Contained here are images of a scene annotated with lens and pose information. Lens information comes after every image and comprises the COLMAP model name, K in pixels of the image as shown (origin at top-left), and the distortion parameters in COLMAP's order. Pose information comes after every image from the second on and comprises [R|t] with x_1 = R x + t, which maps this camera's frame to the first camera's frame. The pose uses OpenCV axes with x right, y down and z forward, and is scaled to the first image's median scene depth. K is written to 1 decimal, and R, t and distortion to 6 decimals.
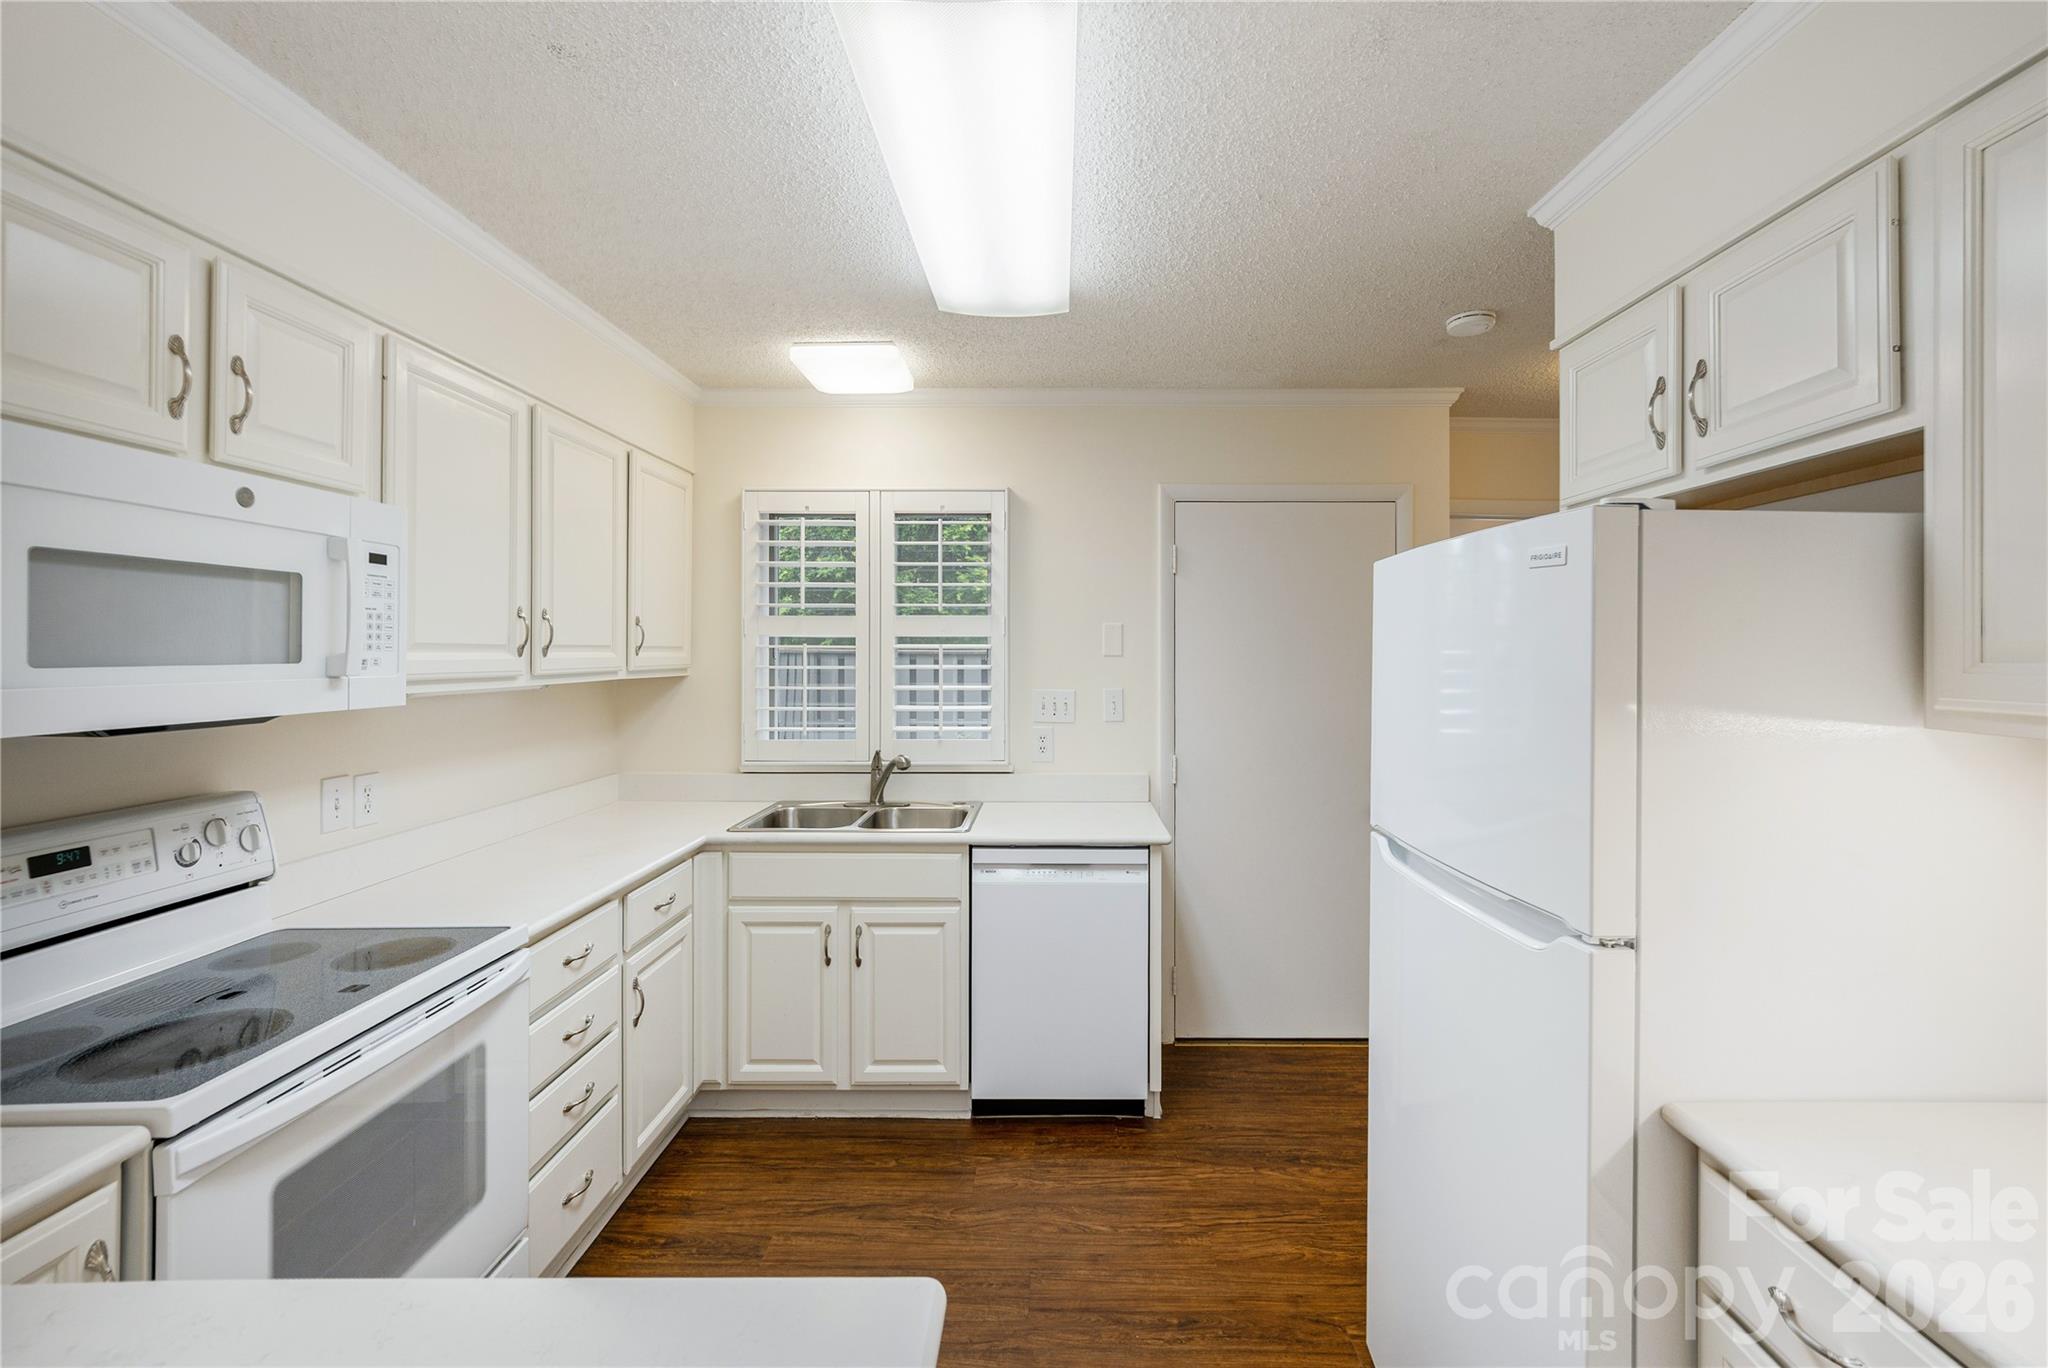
lens RADIAL K [[838.7, 0, 1046.4], [0, 838.7, 658.0], [0, 0, 1]] dist [0.001422, 0.001080]
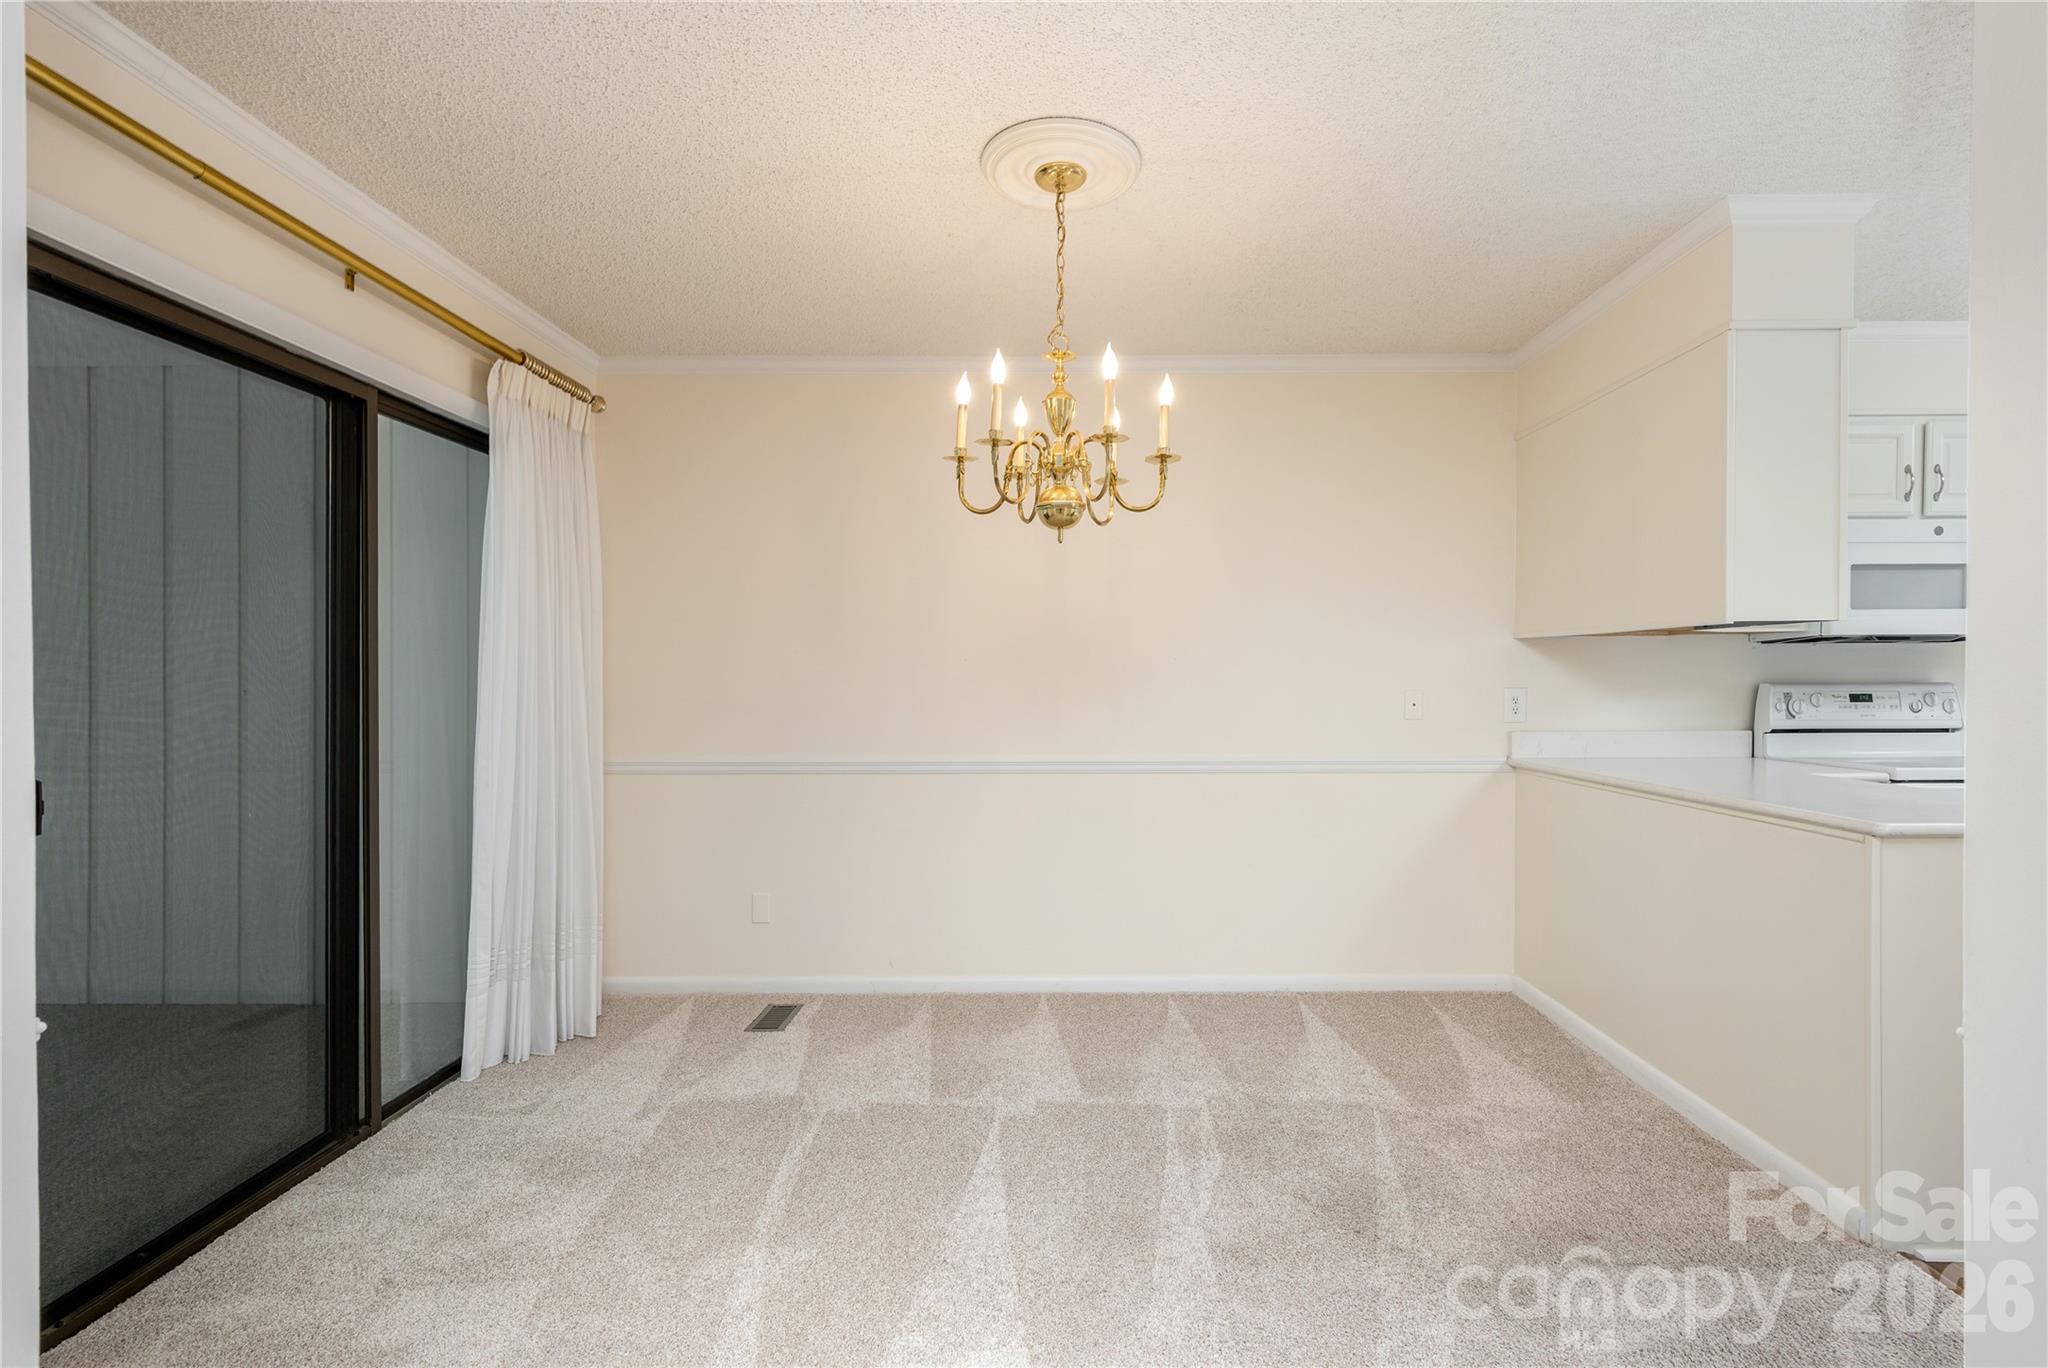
lens RADIAL K [[911.2, 0, 1024.7], [0, 911.2, 686.0], [0, 0, 1]] dist [0.020535, 0.000237]
pose [[-0.015767, 0.003750, -0.999869, 1.418293], [0.005884, 0.999976, 0.003657, 0.177008], [0.999858, -0.005826, -0.015789, -1.262111]]
